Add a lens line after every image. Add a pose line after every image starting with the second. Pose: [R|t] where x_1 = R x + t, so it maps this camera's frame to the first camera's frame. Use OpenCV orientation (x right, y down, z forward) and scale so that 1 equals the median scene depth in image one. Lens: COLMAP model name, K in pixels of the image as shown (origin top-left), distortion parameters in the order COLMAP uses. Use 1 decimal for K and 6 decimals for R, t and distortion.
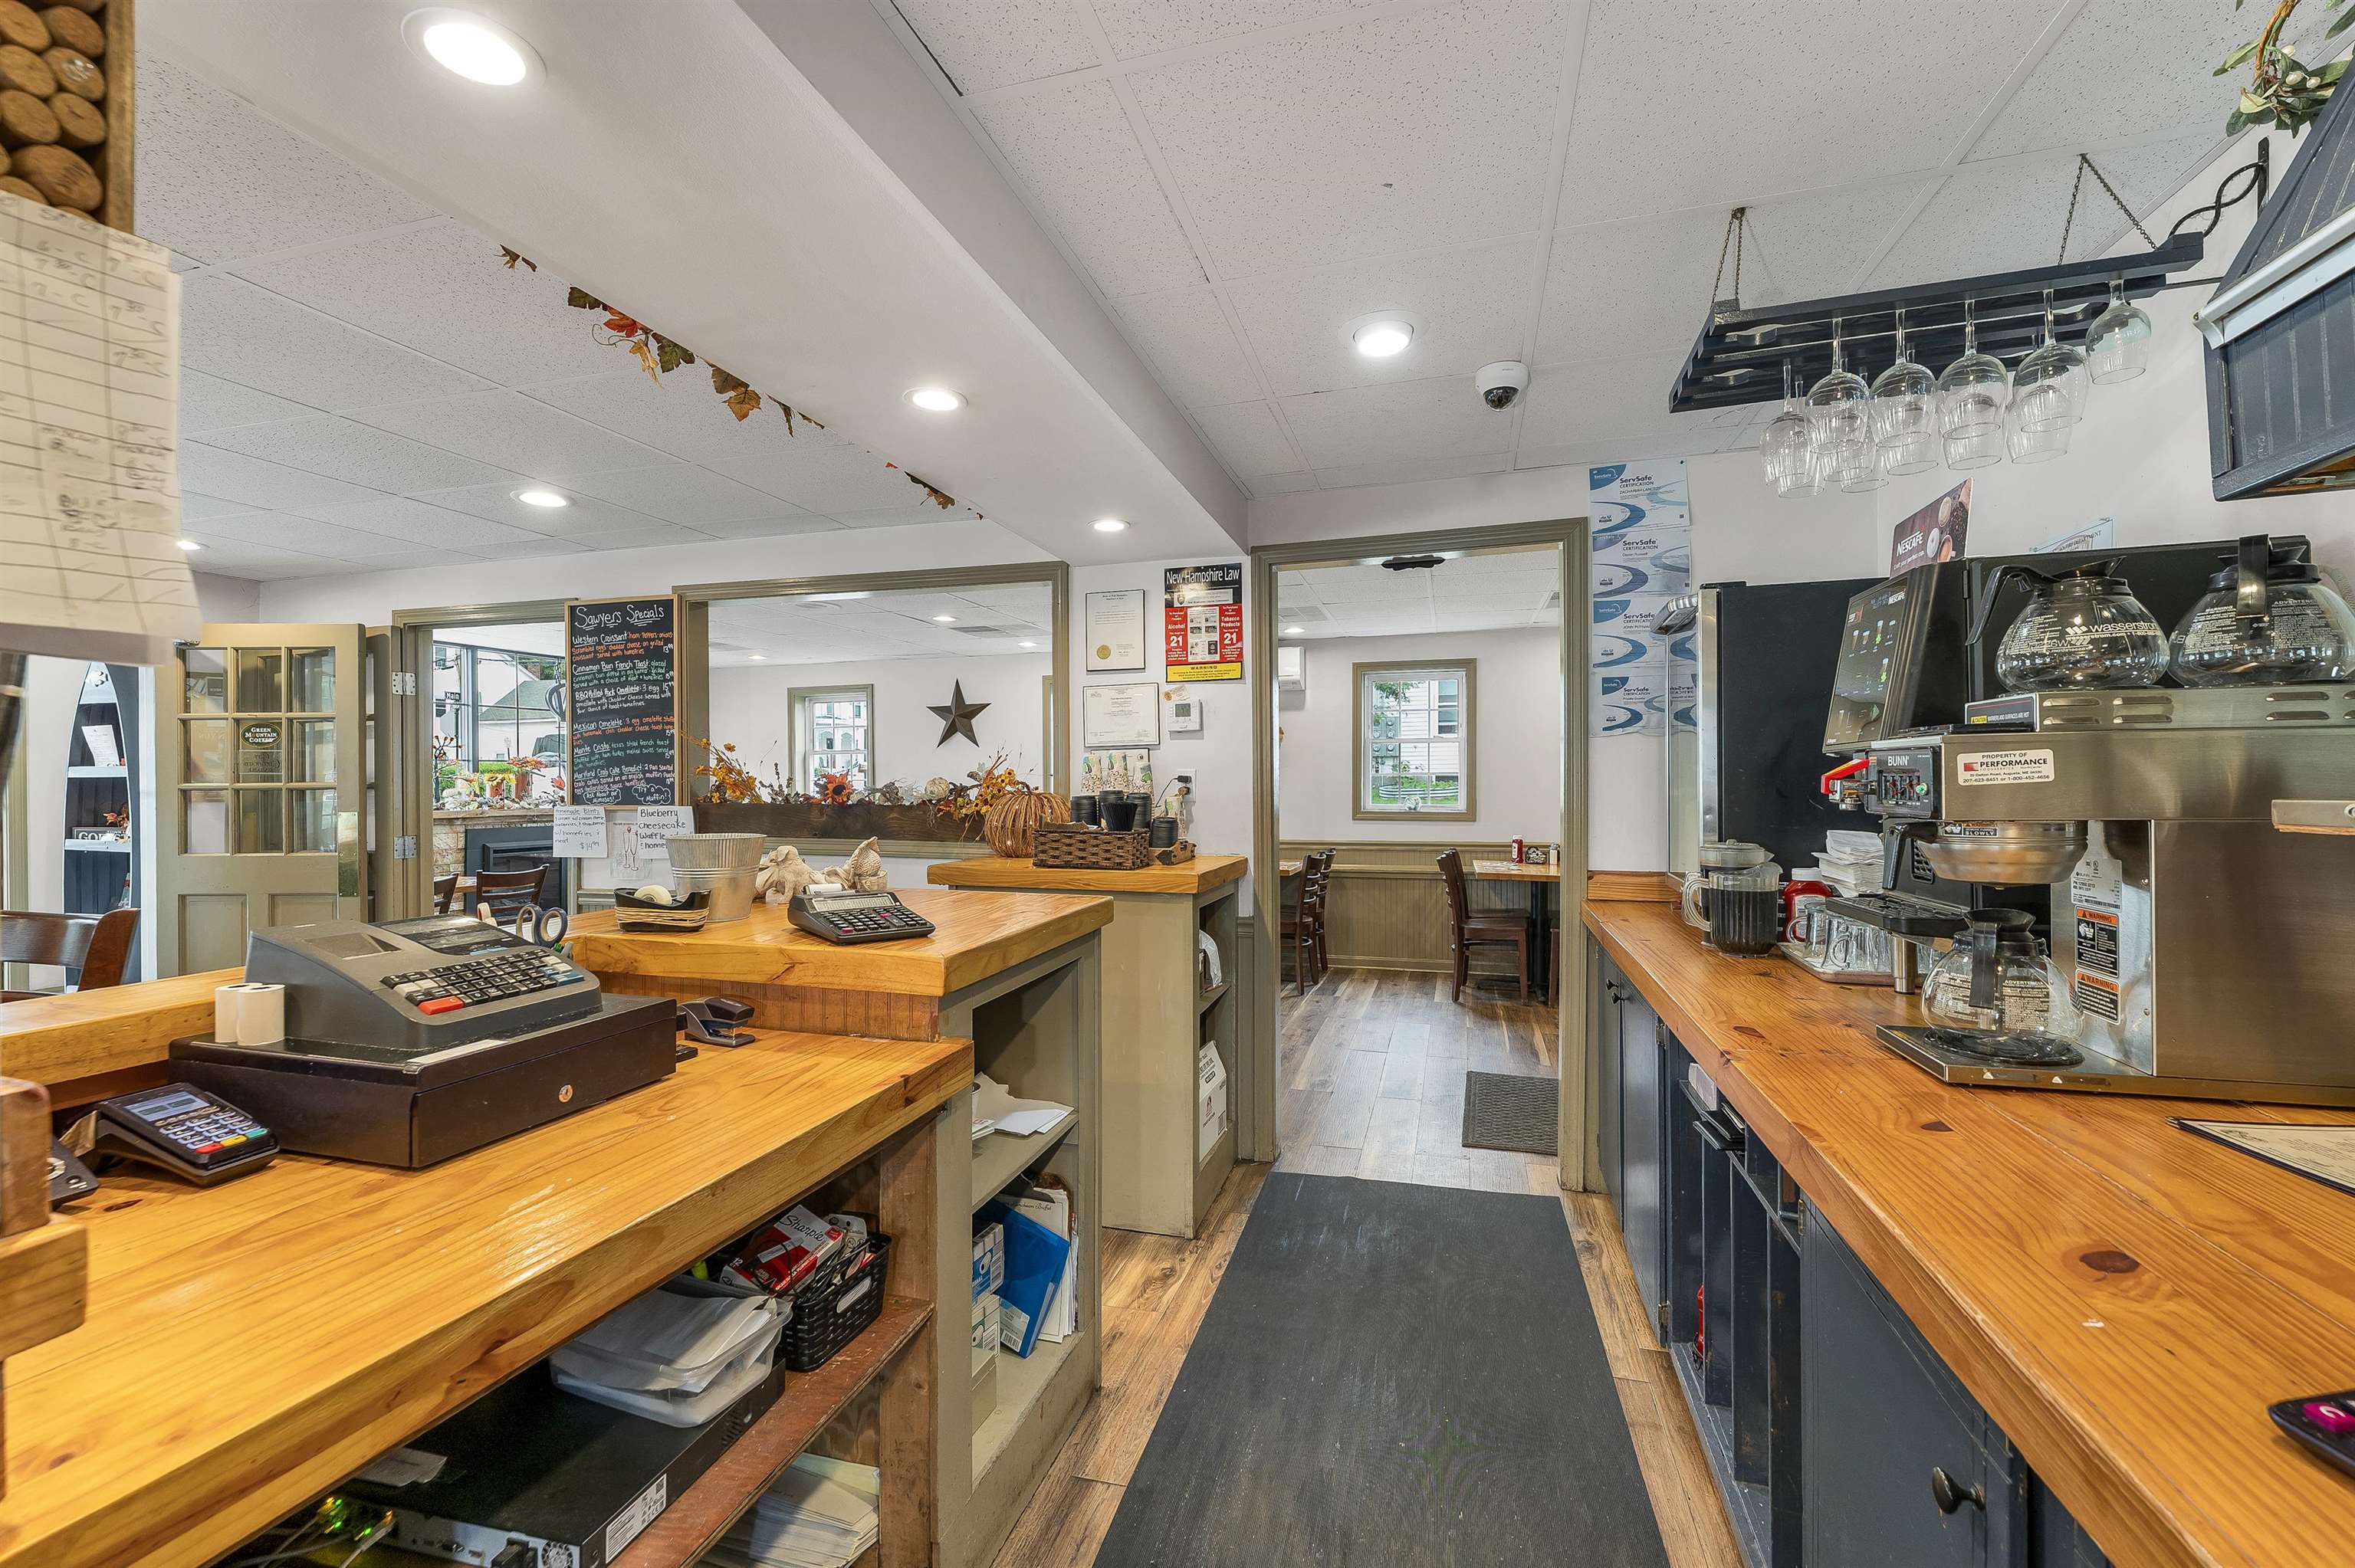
lens RADIAL K [[997.2, 0, 1170.3], [0, 997.2, 780.0], [0, 0, 1]] dist [0.001826, 0.001213]
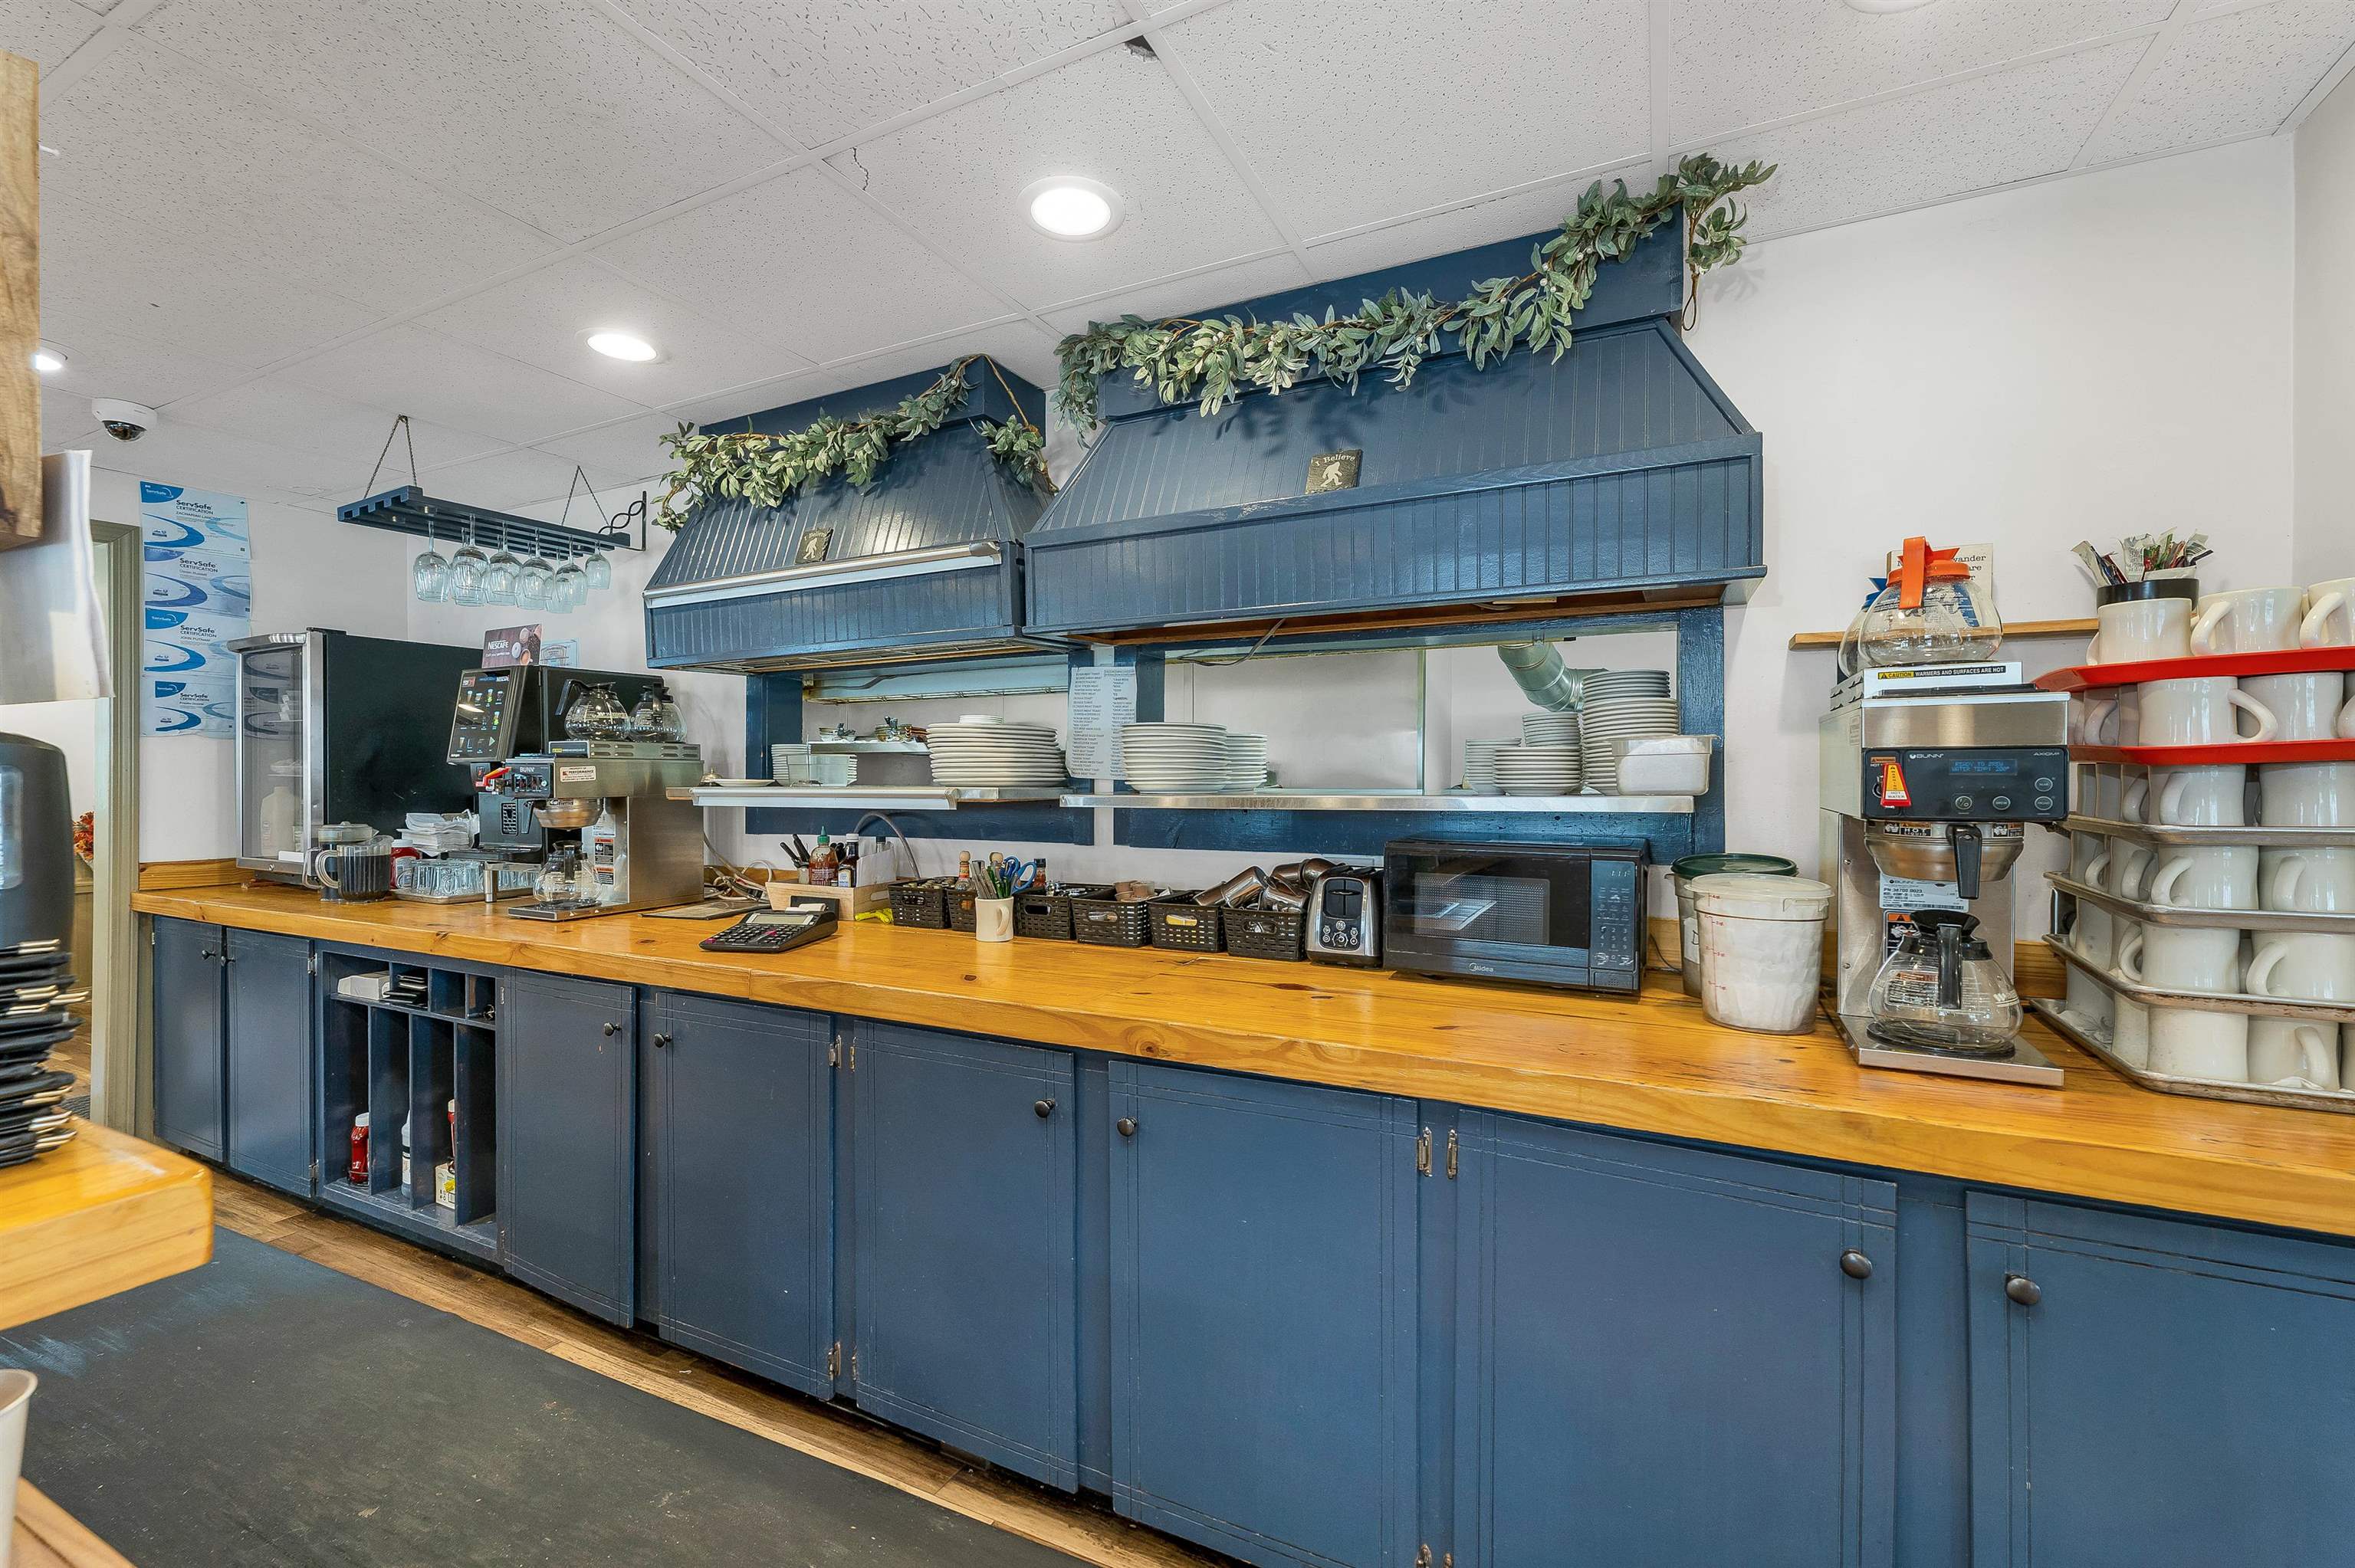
lens RADIAL K [[997.2, 0, 1163.5], [0, 997.2, 782.3], [0, 0, 1]] dist [0.001826, 0.001213]
pose [[0.192150, 0.001553, 0.981364, -0.420595], [-0.005403, 0.999985, -0.000525, 0.000224], [-0.981351, -0.005201, 0.192155, -0.271094]]
